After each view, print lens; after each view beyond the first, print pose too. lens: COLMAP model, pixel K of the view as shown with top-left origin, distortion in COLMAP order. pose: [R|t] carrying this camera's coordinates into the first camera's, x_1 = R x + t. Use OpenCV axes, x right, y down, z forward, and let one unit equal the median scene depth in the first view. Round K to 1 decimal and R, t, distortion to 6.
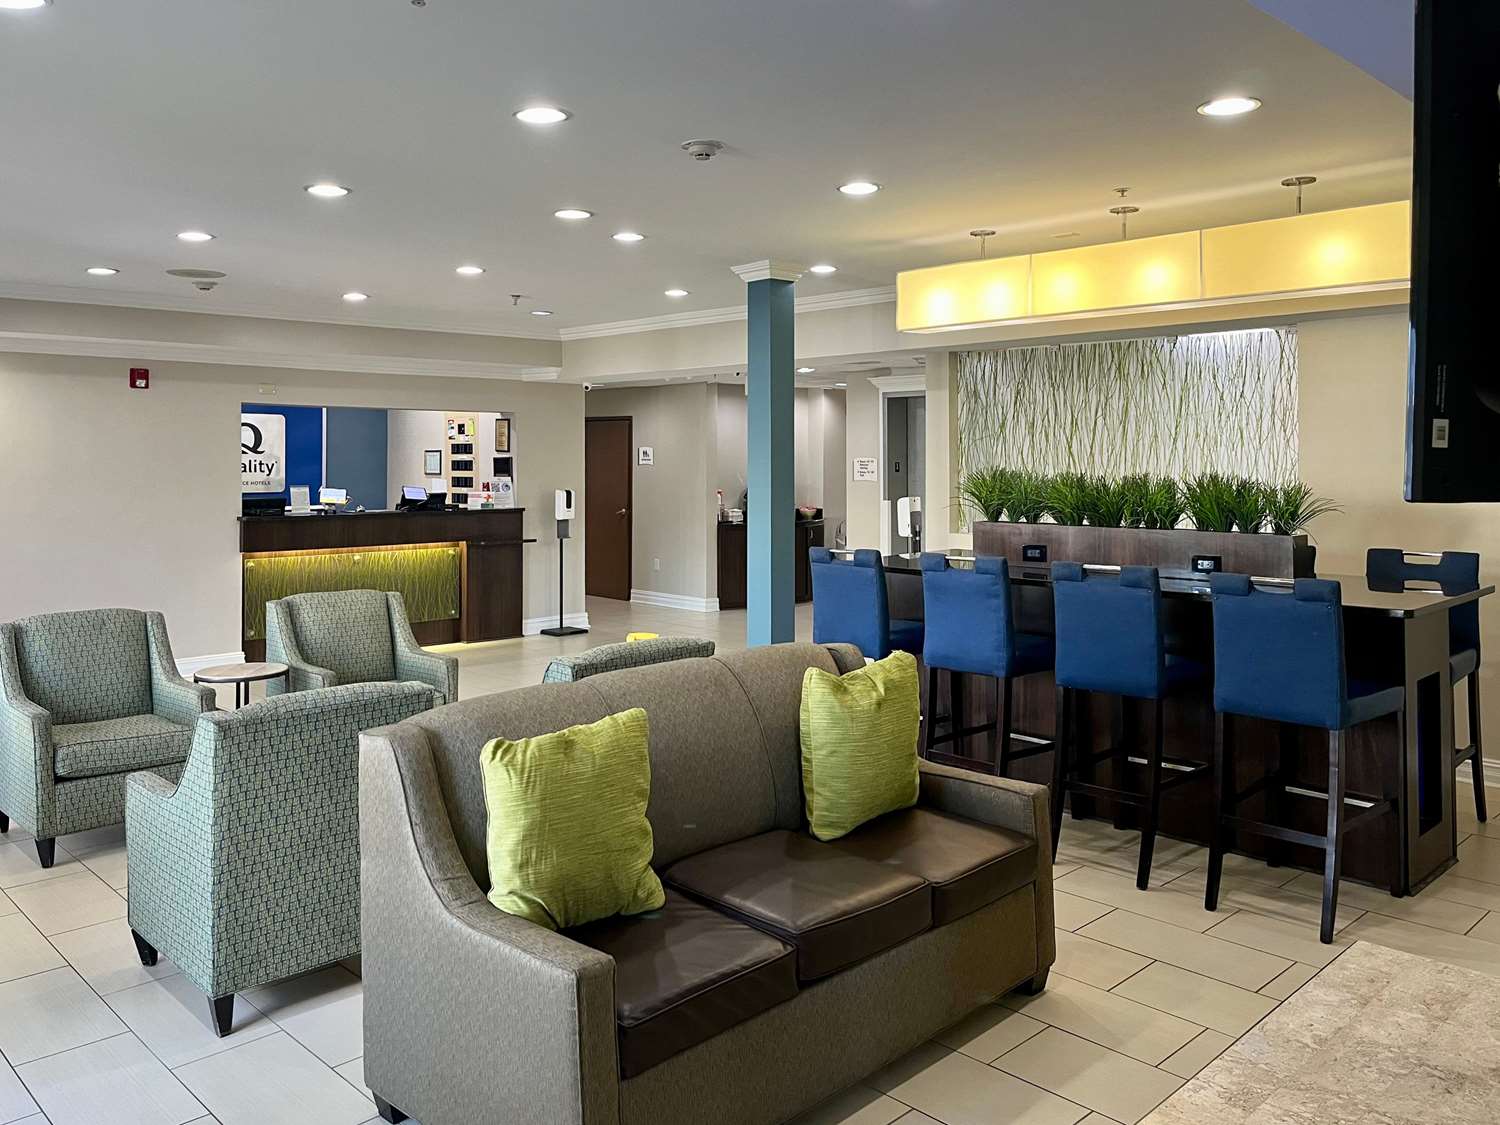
lens RADIAL K [[1233.8, 0, 750.0], [0, 1233.8, 562.5], [0, 0, 1]] dist [0.011108, 0.008166]
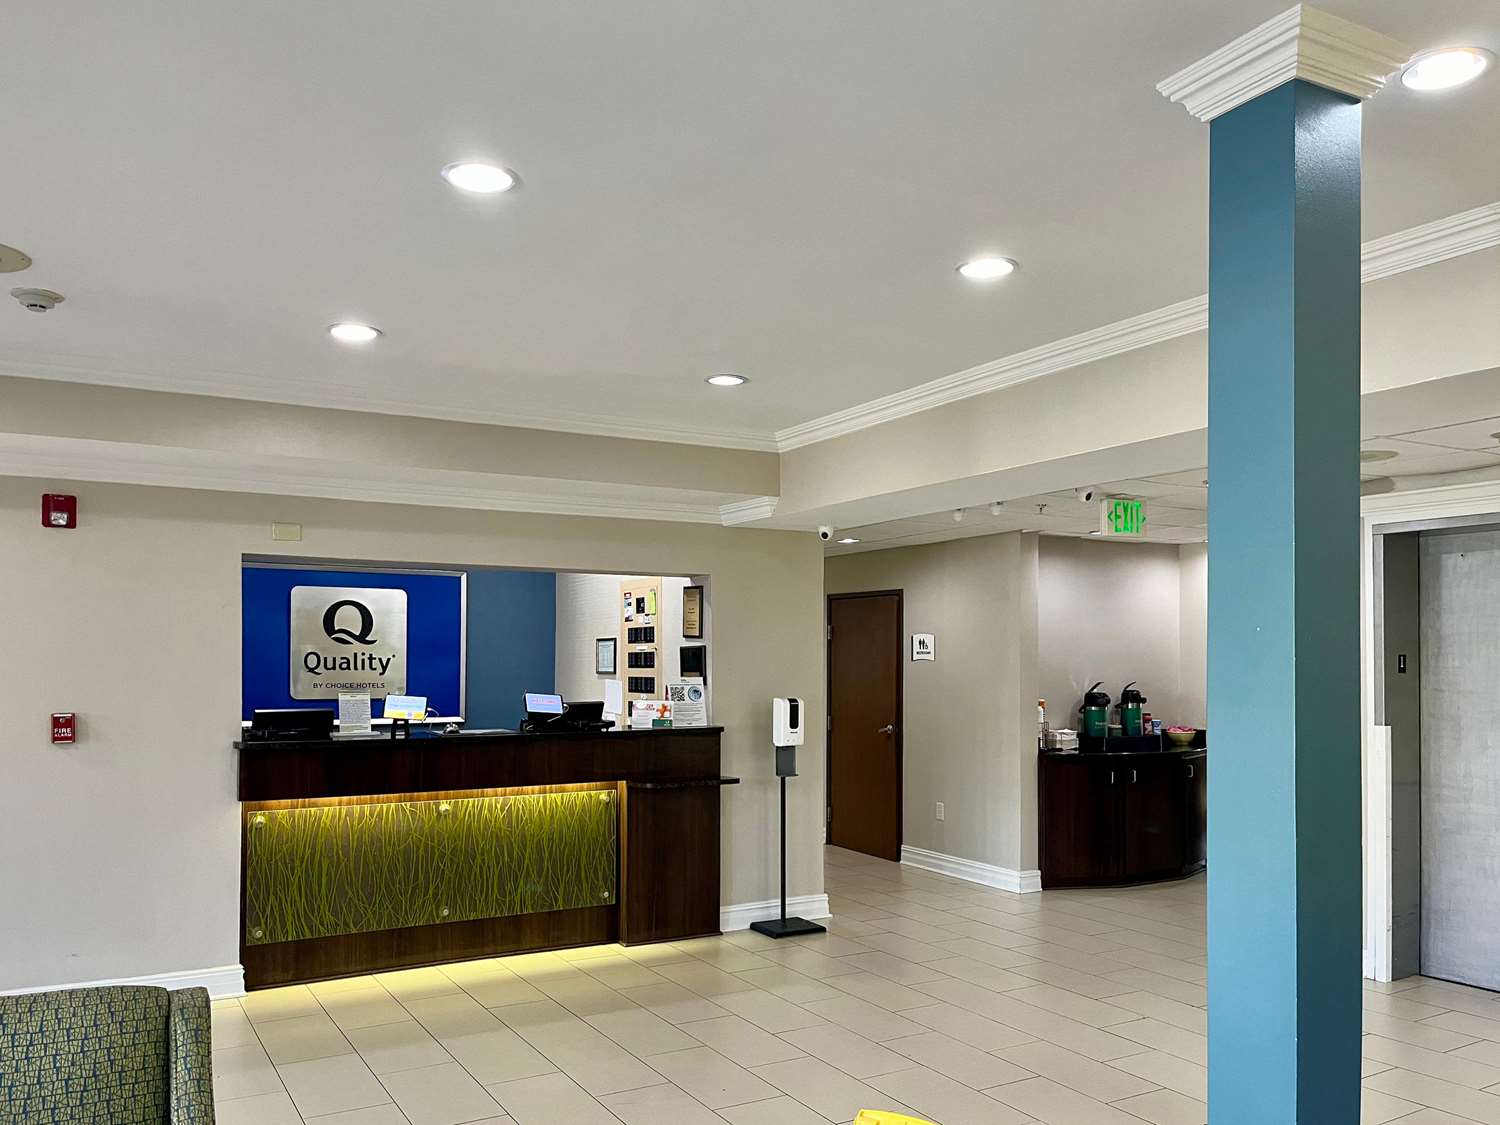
lens RADIAL K [[1221.3, 0, 688.5], [0, 1221.3, 633.0], [0, 0, 1]] dist [0.040096, 0.001561]
pose [[0.961578, -0.007204, -0.274437, -0.029365], [-0.022108, 0.994377, -0.103564, -0.026756], [0.273640, 0.105652, 0.956012, 0.394322]]
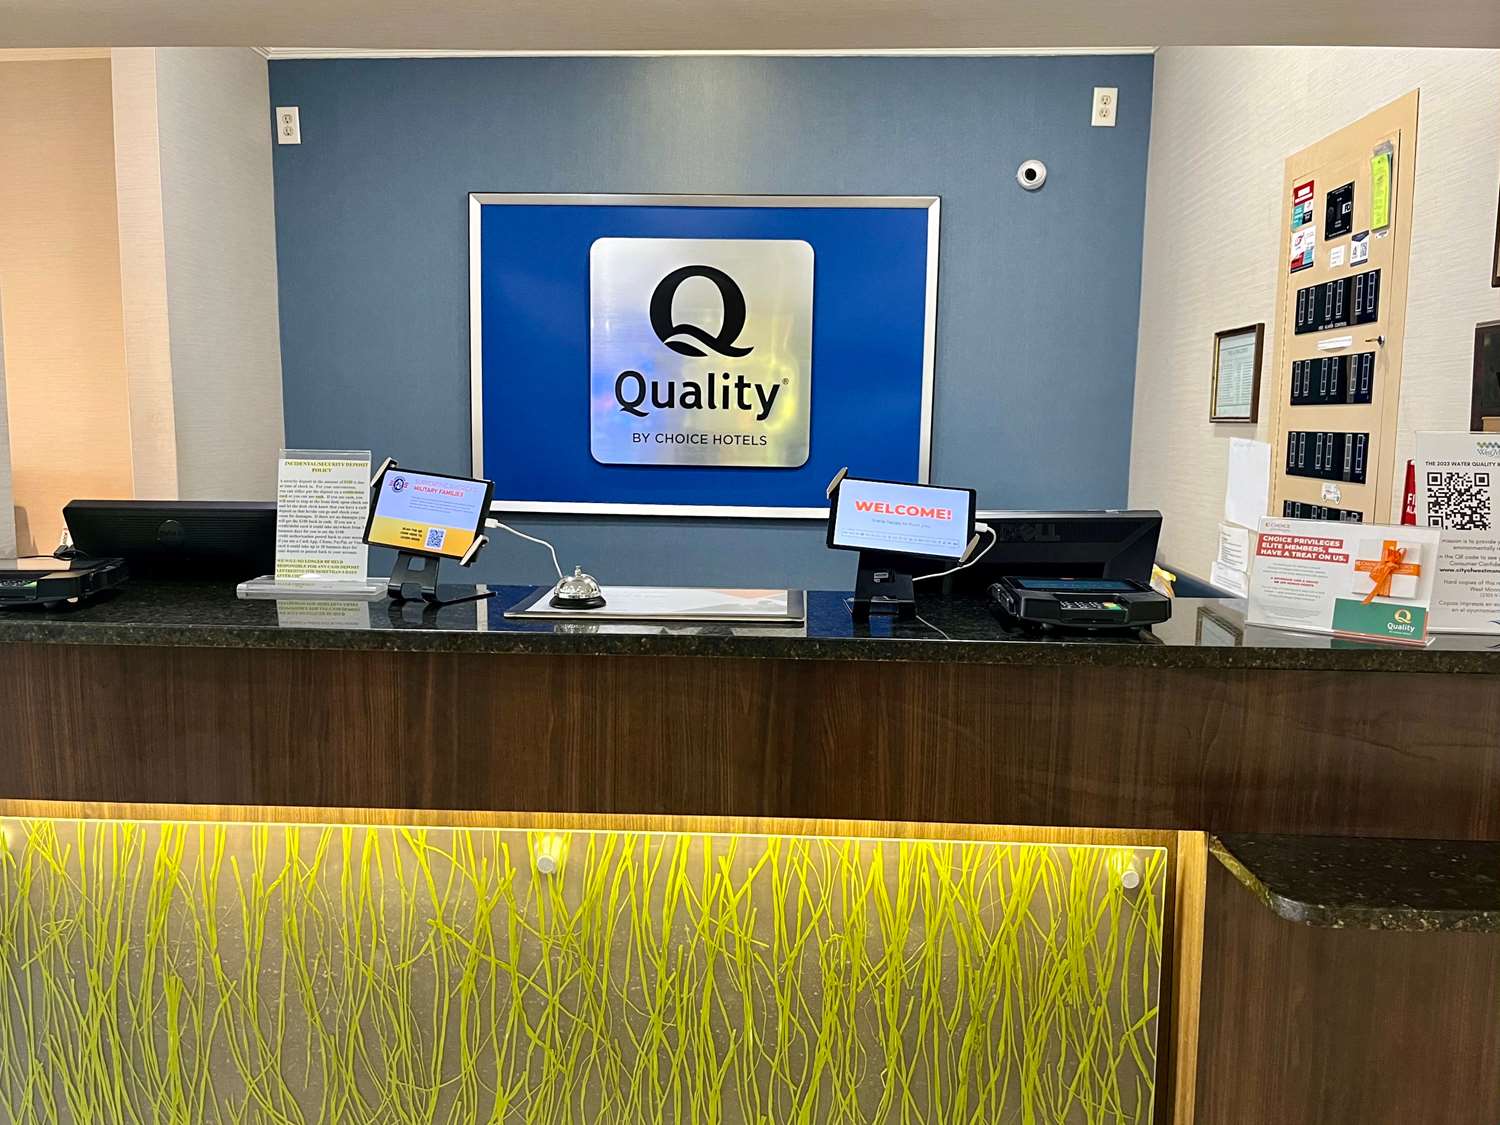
lens RADIAL K [[1233.8, 0, 750.0], [0, 1233.8, 562.5], [0, 0, 1]] dist [0.011108, 0.008166]
pose [[0.707350, 0.094001, -0.700586, -0.154735], [-0.071330, 0.995551, 0.061559, -0.054826], [0.703256, 0.006429, 0.710908, 0.803947]]
